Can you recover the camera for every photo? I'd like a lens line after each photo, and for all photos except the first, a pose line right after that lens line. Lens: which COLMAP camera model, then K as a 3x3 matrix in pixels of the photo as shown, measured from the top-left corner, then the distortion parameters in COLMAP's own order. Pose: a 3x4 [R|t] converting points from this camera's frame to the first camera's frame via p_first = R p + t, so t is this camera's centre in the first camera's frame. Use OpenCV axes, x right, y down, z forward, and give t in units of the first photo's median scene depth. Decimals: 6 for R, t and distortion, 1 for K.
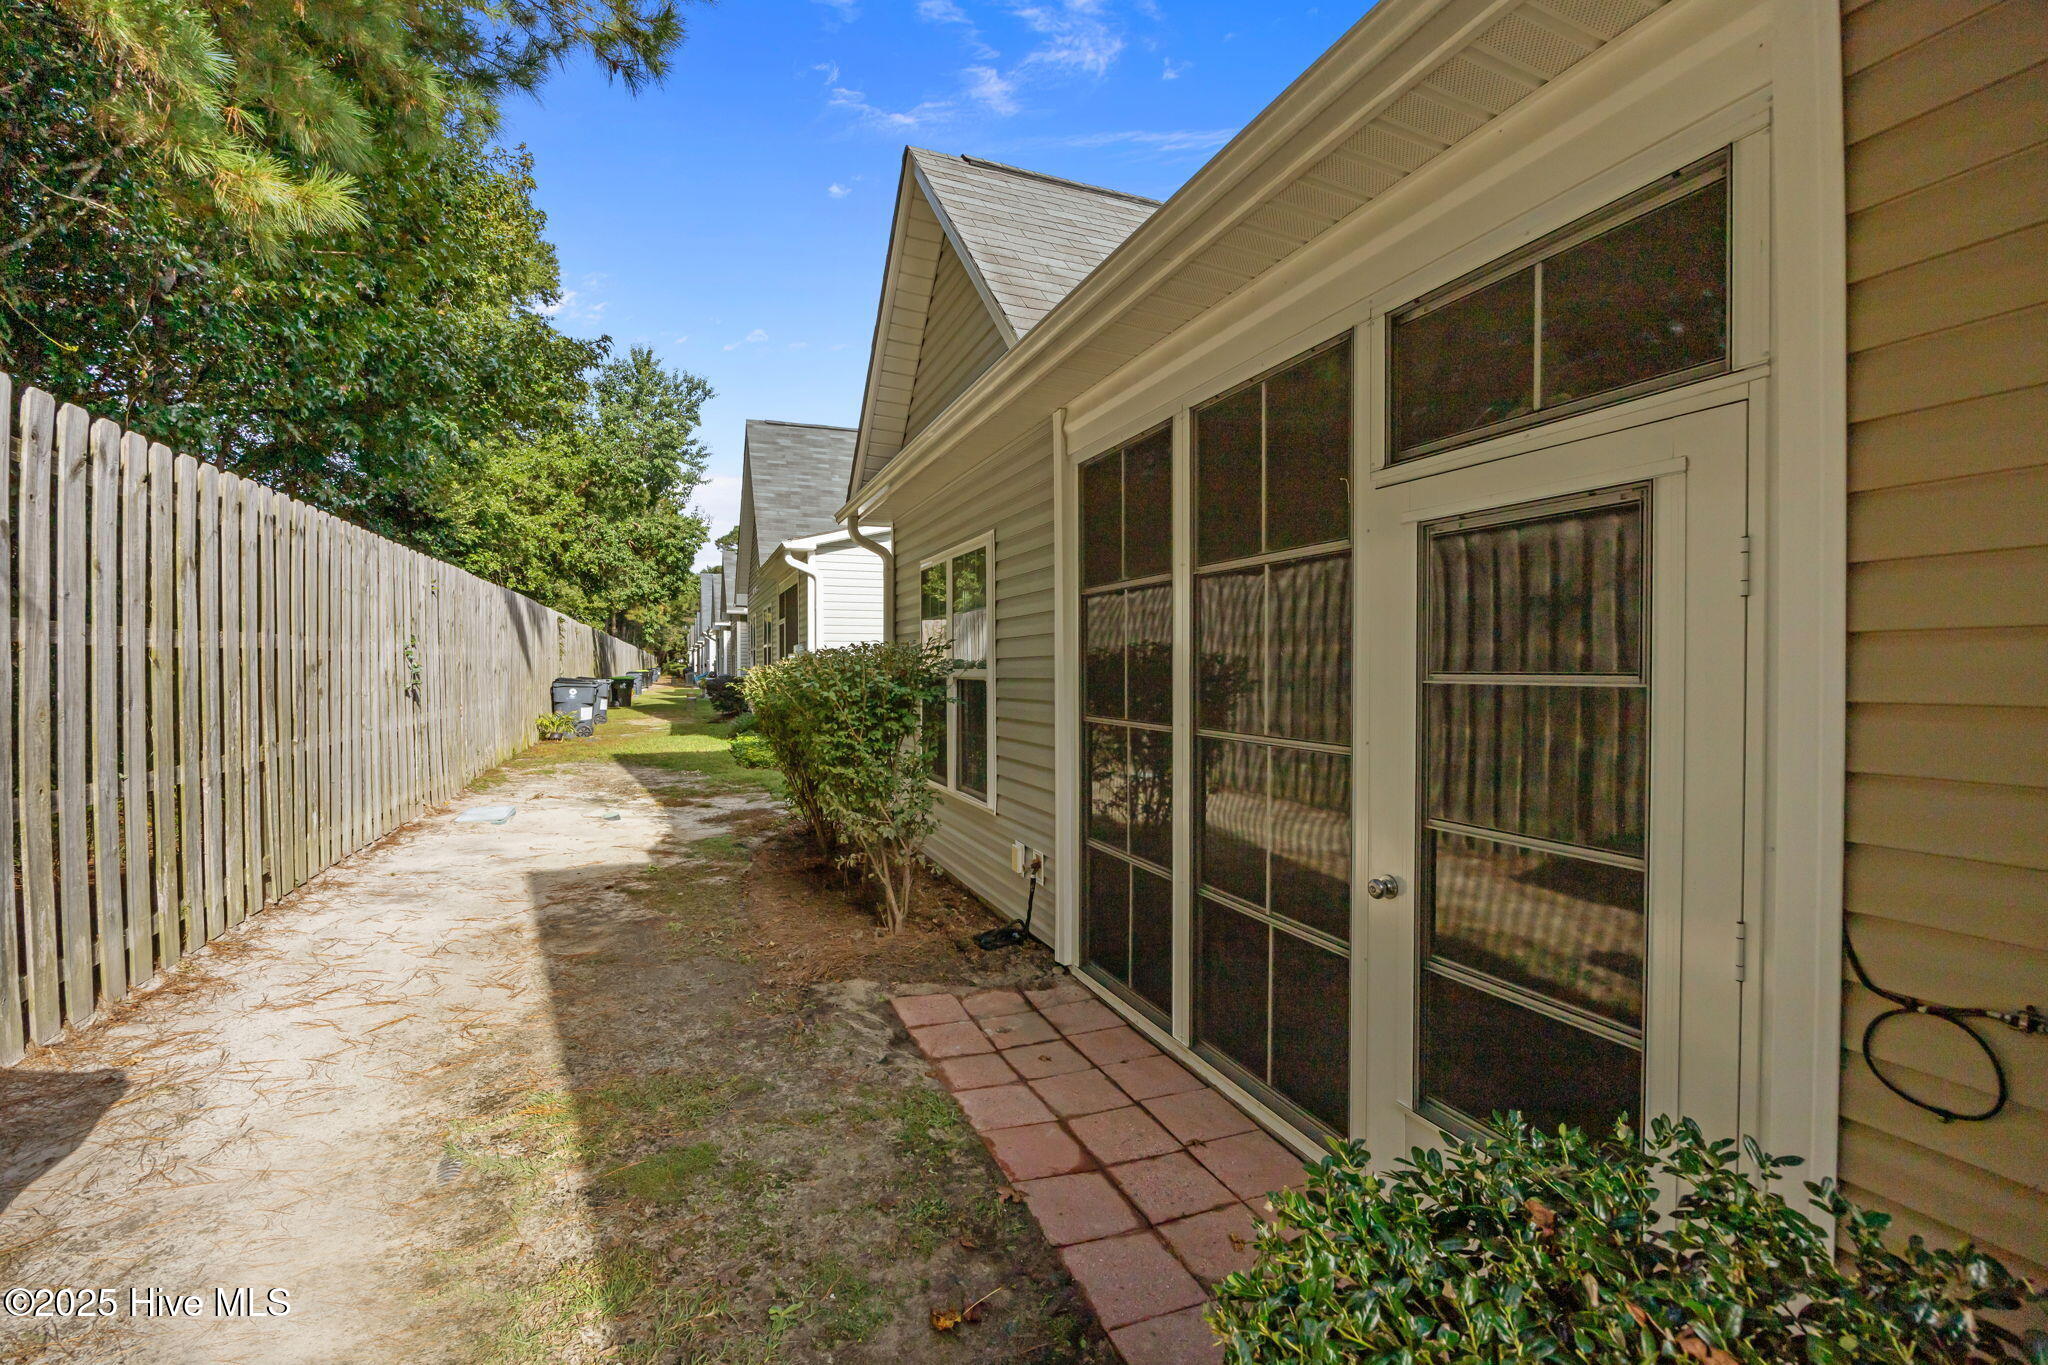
lens RADIAL K [[862.5, 0, 1028.0], [0, 862.5, 681.6], [0, 0, 1]] dist [-0.002528, 0.000097]
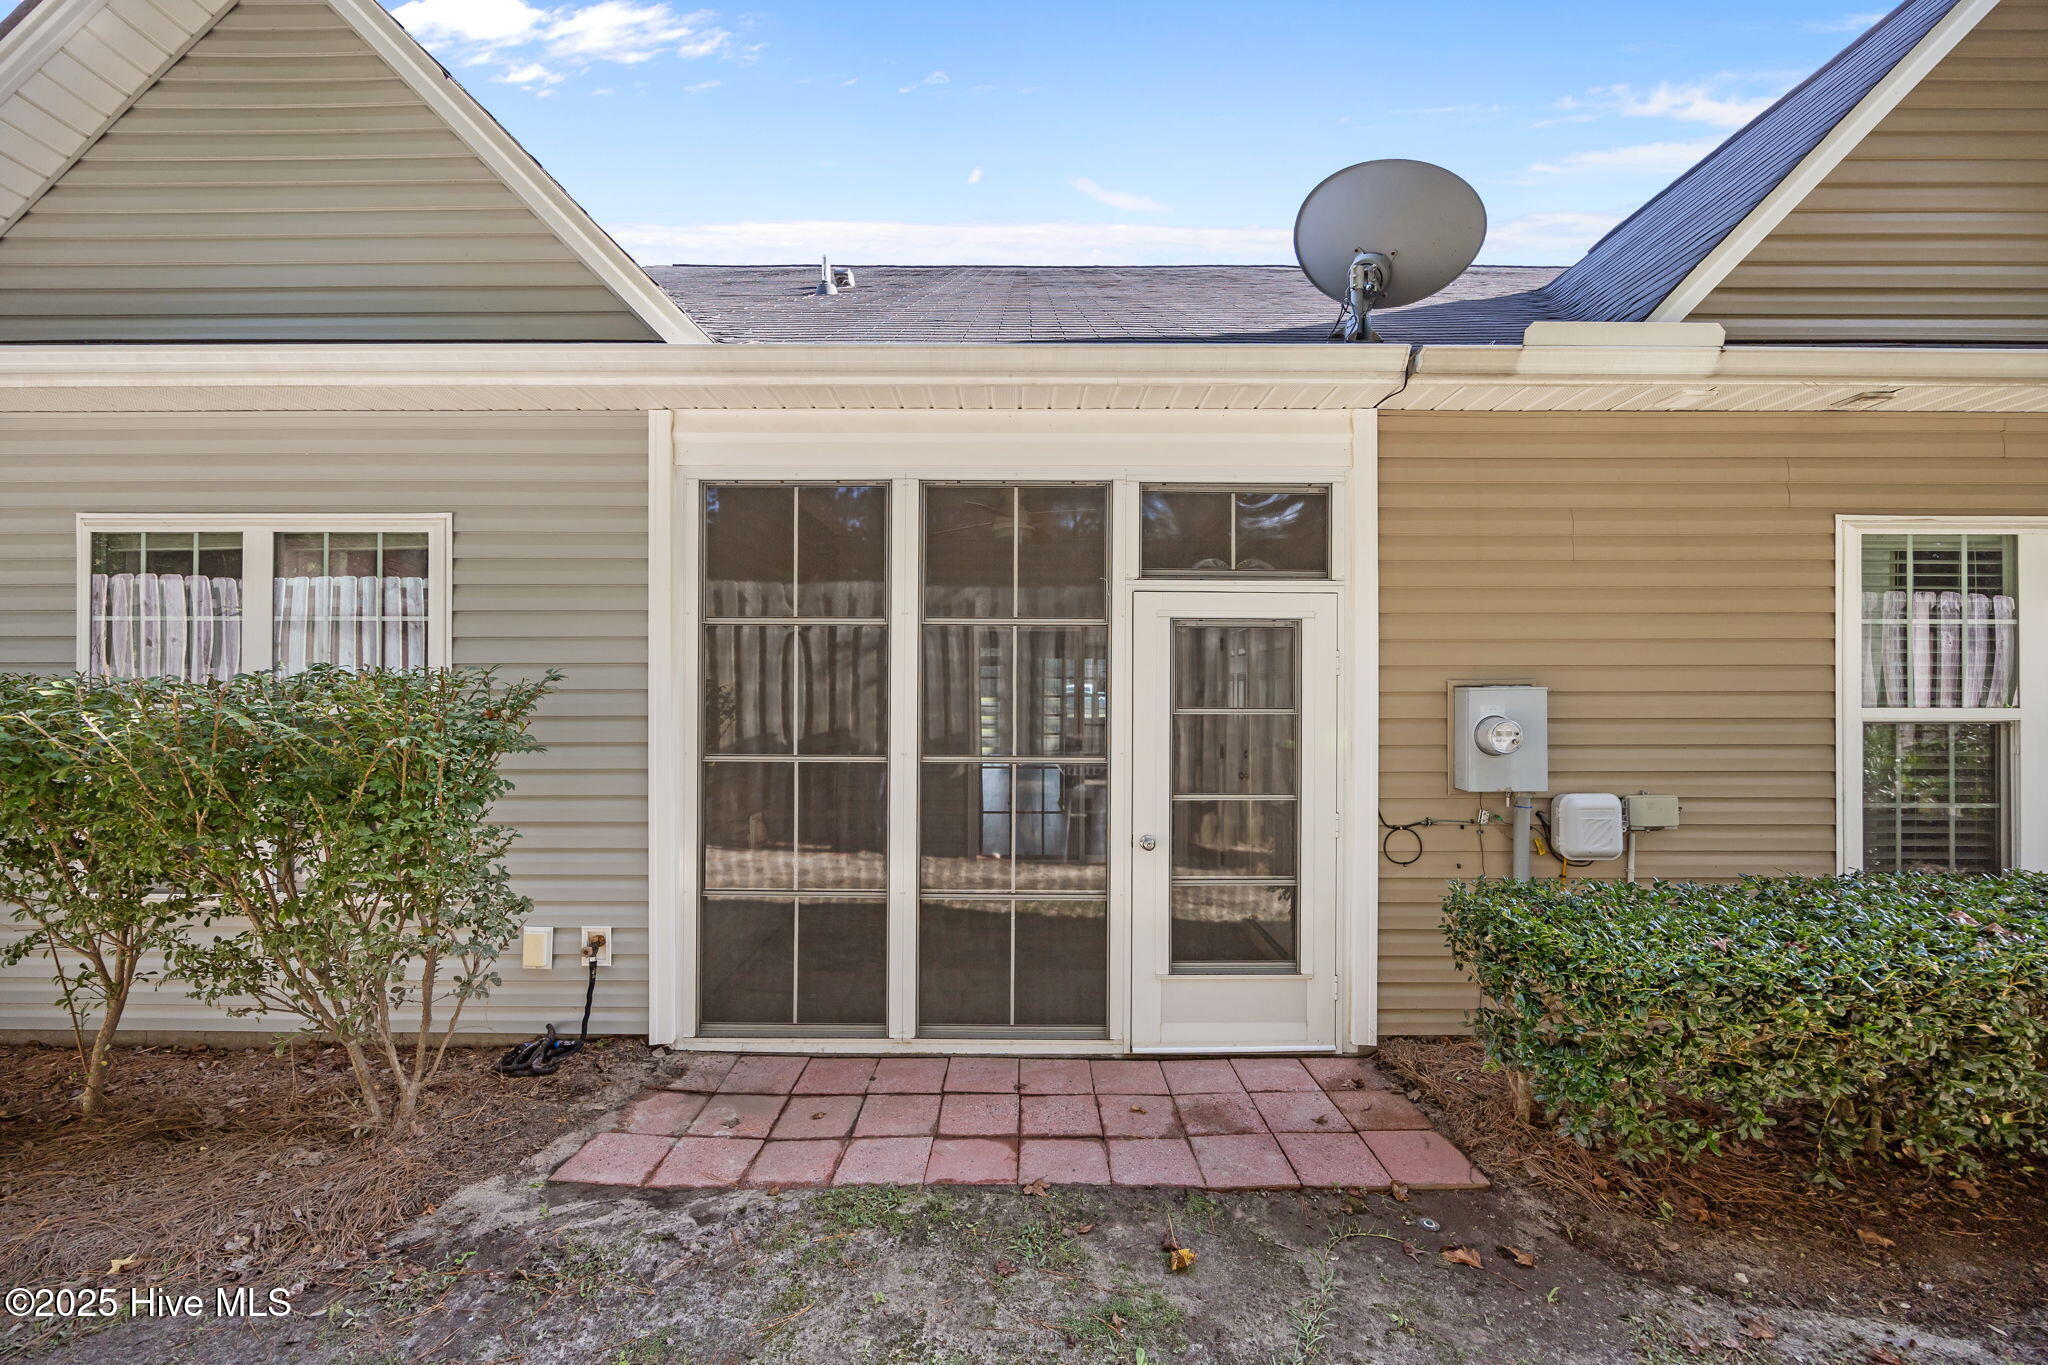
lens RADIAL K [[780.2, 0, 1020.5], [0, 780.2, 682.9], [0, 0, 1]] dist [-0.002873, -0.000010]
pose [[0.388406, 0.002454, 0.921485, -0.731021], [0.013256, 0.999878, -0.008250, -0.035283], [-0.921393, 0.015419, 0.388326, 0.475095]]
